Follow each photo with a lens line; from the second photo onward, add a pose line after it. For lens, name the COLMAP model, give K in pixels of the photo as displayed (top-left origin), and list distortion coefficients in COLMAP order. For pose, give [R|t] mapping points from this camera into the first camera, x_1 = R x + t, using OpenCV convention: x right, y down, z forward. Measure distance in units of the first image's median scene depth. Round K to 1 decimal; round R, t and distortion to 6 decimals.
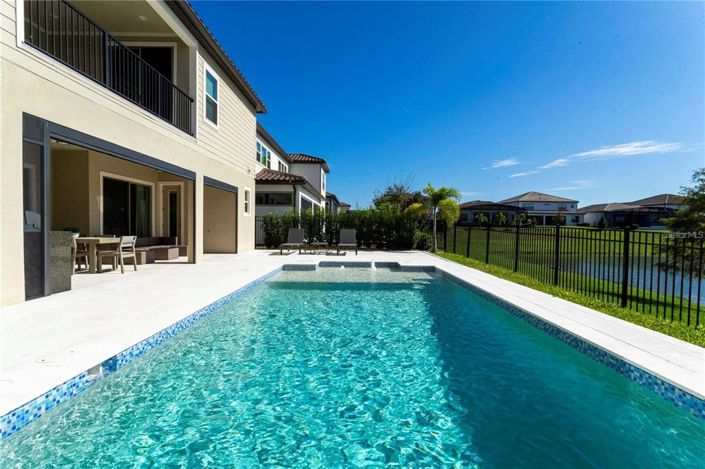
lens RADIAL K [[332.2, 0, 355.7], [0, 332.2, 235.8], [0, 0, 1]] dist [-0.004345, 0.000494]
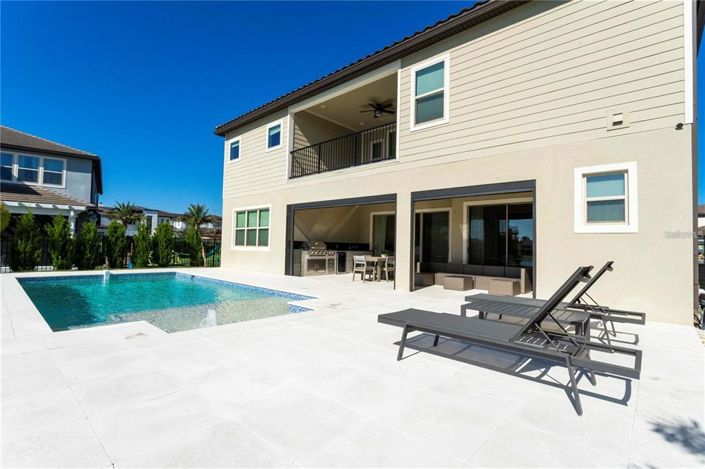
lens RADIAL K [[332.2, 0, 356.4], [0, 332.2, 235.6], [0, 0, 1]] dist [-0.004345, 0.000494]
pose [[-0.666480, -0.049629, -0.743869, 0.286169], [-0.047830, 0.998573, -0.023768, -0.038816], [0.743987, 0.019738, -0.667903, 1.481024]]
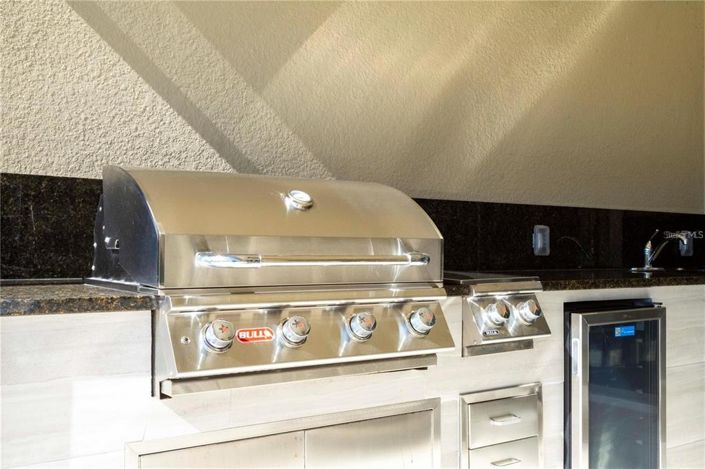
lens RADIAL K [[768.9, 0, 353.6], [0, 768.9, 234.4], [0, 0, 1]] dist [-0.010525, 0.000000]
pose [[-0.809702, -0.023809, -0.586359, -0.439609], [-0.029296, 0.999571, -0.000132, -0.022556], [0.586110, 0.017071, -0.810052, 0.707462]]
